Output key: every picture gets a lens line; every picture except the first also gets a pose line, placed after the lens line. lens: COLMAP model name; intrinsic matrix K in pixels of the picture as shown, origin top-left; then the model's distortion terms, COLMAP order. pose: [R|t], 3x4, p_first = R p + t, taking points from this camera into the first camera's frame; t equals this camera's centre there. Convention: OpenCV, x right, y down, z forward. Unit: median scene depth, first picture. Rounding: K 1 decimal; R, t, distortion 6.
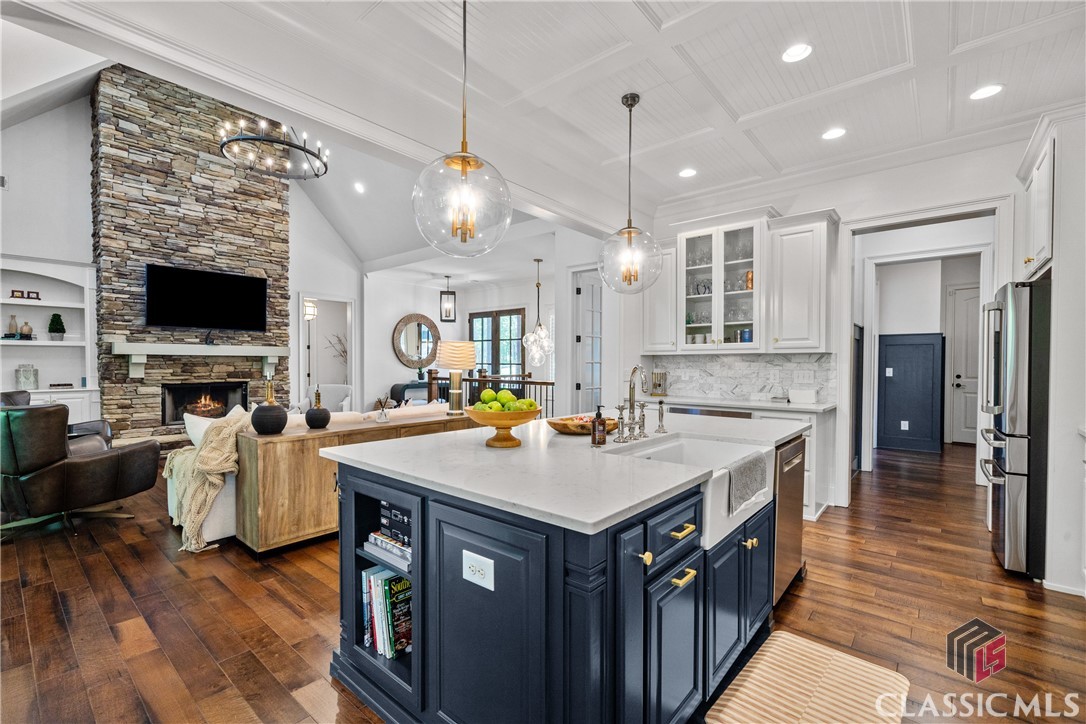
lens RADIAL K [[485.4, 0, 546.0], [0, 485.4, 370.3], [0, 0, 1]] dist [0.000718, -0.000008]
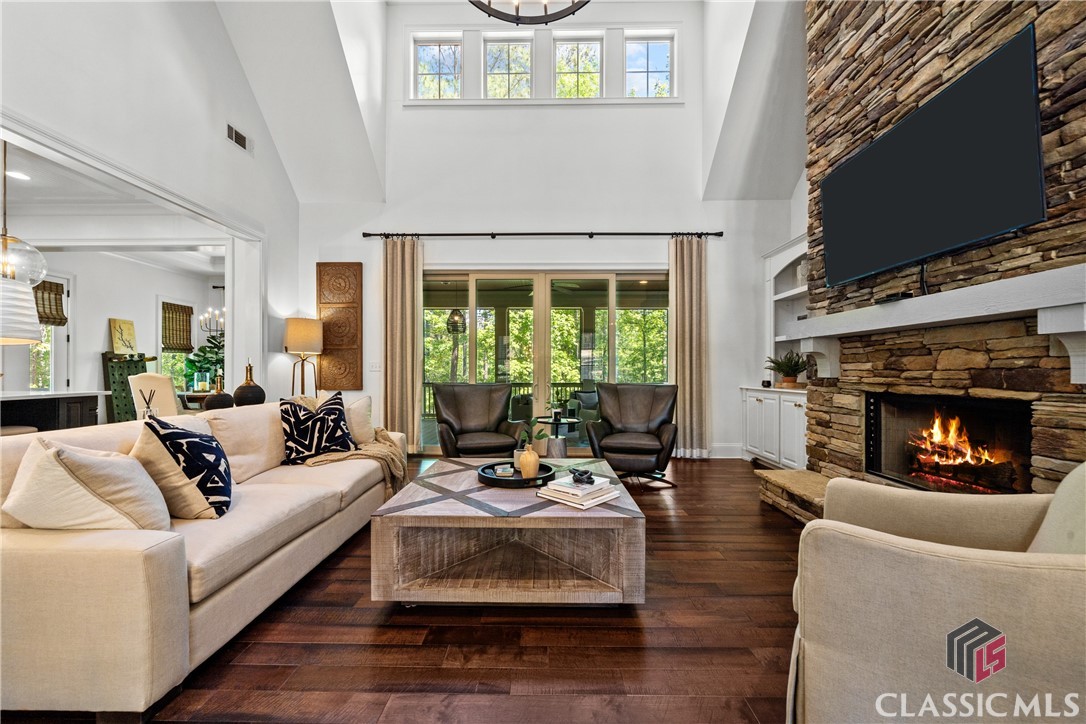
lens RADIAL K [[409.4, 0, 538.6], [0, 409.4, 370.5], [0, 0, 1]] dist [-0.000309, -0.000377]
pose [[-0.772489, -0.006620, -0.634993, -0.236621], [-0.016577, 0.999815, 0.009743, 0.007235], [0.634811, 0.018052, -0.772456, 1.088562]]
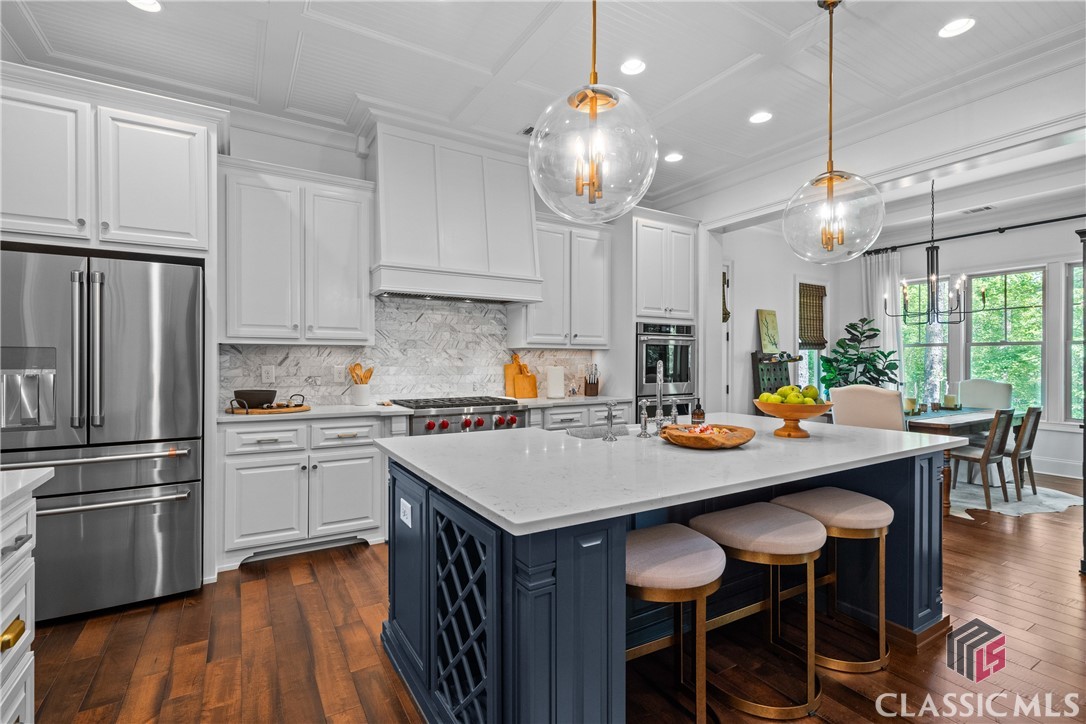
lens RADIAL K [[503.4, 0, 547.7], [0, 503.4, 363.4], [0, 0, 1]] dist [0.001546, -0.000089]
pose [[-0.947856, -0.007913, 0.318602, 0.009441], [-0.000296, 0.999713, 0.023952, -0.009843], [-0.318700, 0.022608, -0.947586, 0.733740]]
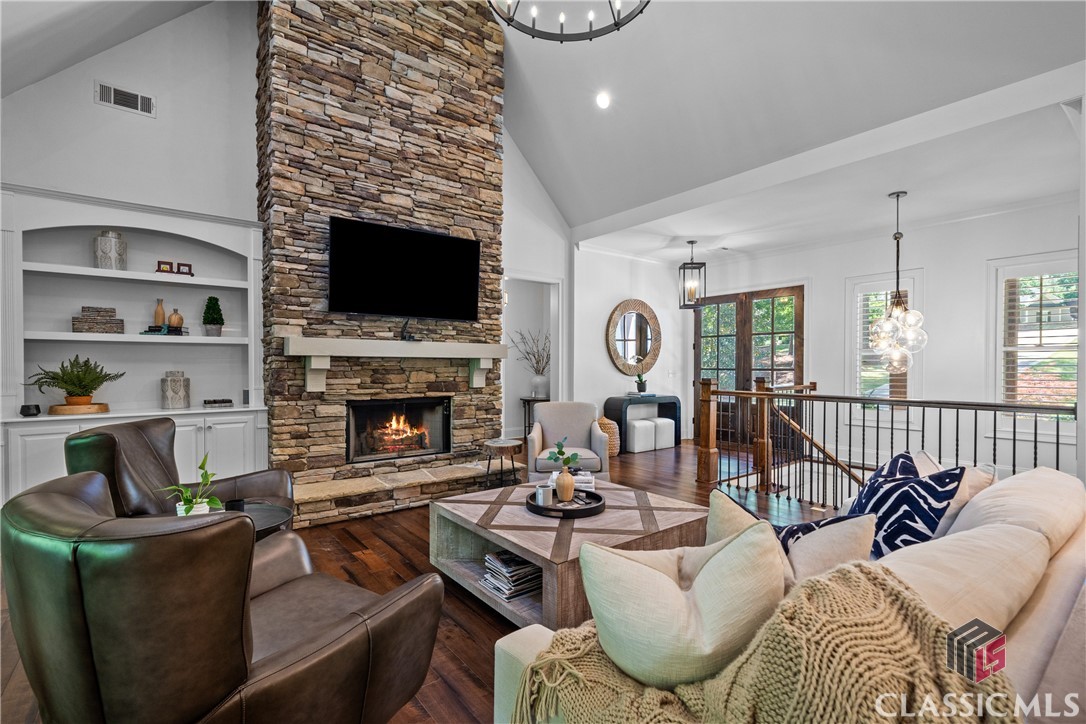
lens RADIAL K [[503.4, 0, 537.0], [0, 503.4, 369.7], [0, 0, 1]] dist [0.001546, -0.000089]
pose [[0.977500, -0.000040, -0.210935, -0.383528], [-0.002053, 0.999951, -0.009704, -0.007559], [0.210925, 0.009919, 0.977452, 0.375993]]
